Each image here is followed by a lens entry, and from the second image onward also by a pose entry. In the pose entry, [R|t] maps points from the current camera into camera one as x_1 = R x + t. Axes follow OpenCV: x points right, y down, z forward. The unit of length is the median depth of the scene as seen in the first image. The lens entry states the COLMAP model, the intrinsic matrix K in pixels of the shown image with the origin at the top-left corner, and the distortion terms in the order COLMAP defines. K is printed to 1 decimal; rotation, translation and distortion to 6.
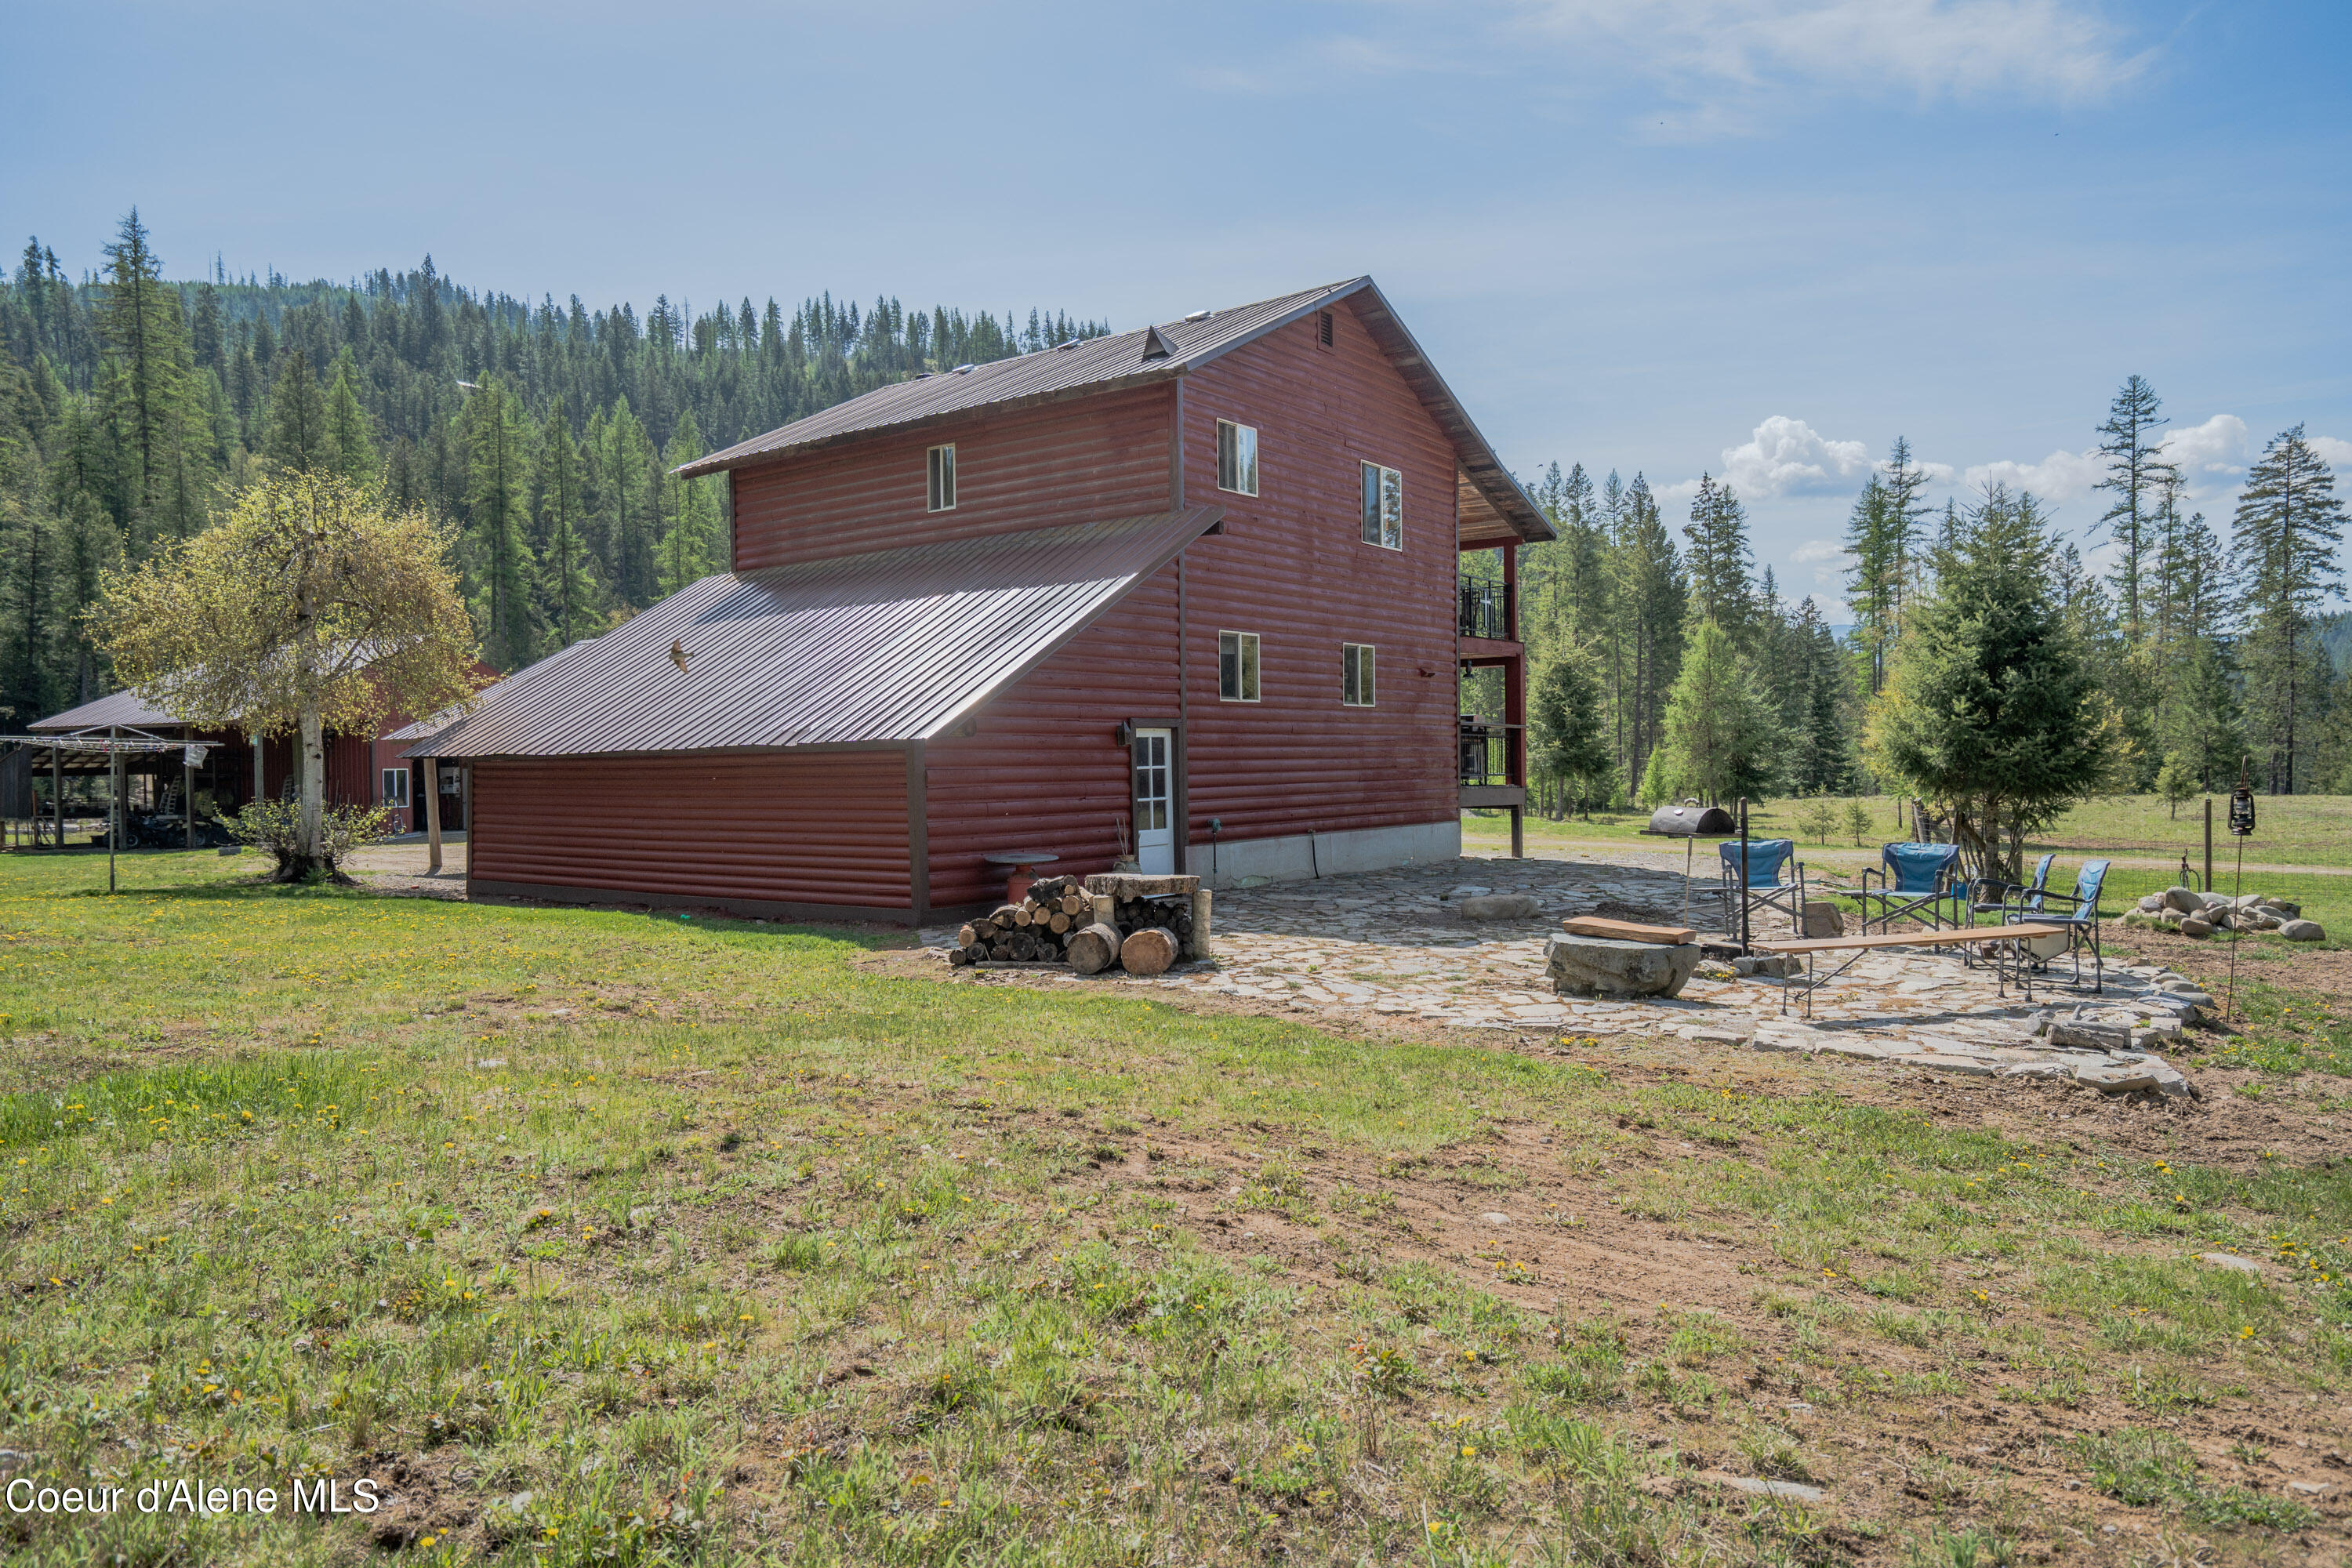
lens RADIAL K [[1553.9, 0, 1176.0], [0, 1553.9, 784.0], [0, 0, 1]] dist [-0.022699, 0.046151]
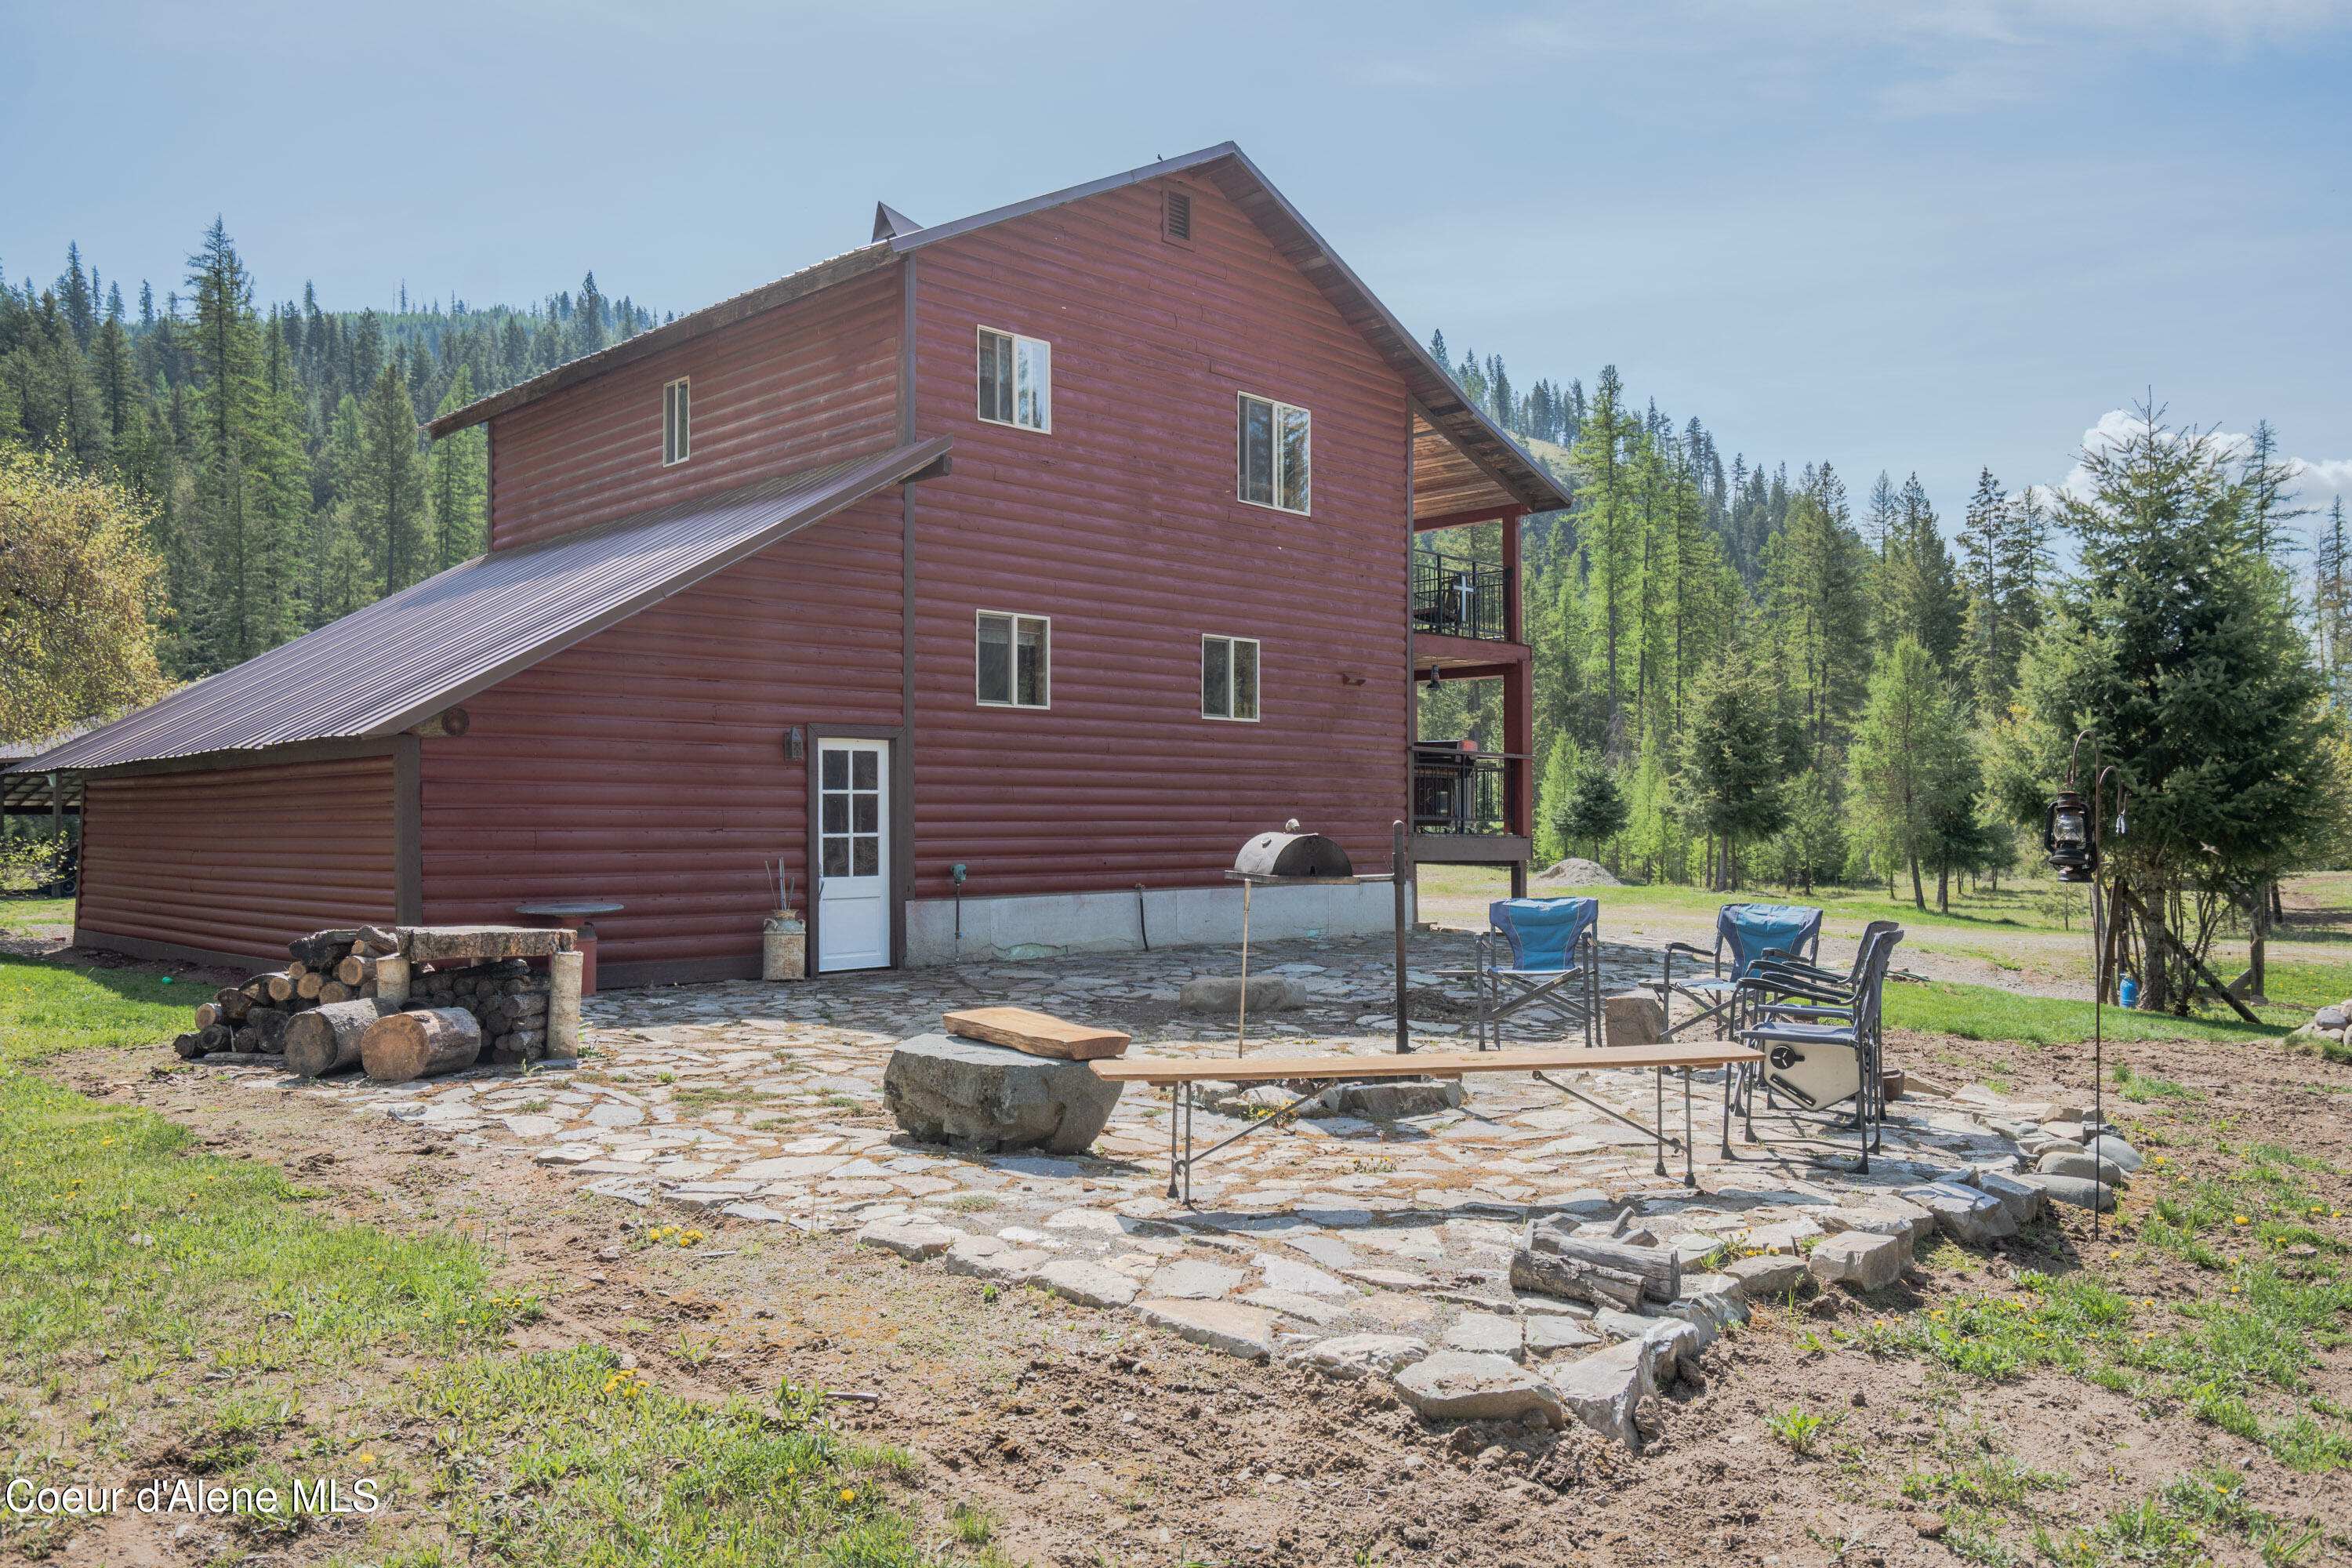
lens RADIAL K [[1754.8, 0, 1176.0], [0, 1754.8, 784.0], [0, 0, 1]] dist [-0.006931, 0.050968]
pose [[0.990230, 0.008712, -0.139169, 0.214334], [-0.013925, 0.999236, -0.036530, 0.011743], [0.138744, 0.038112, 0.989595, 0.170594]]
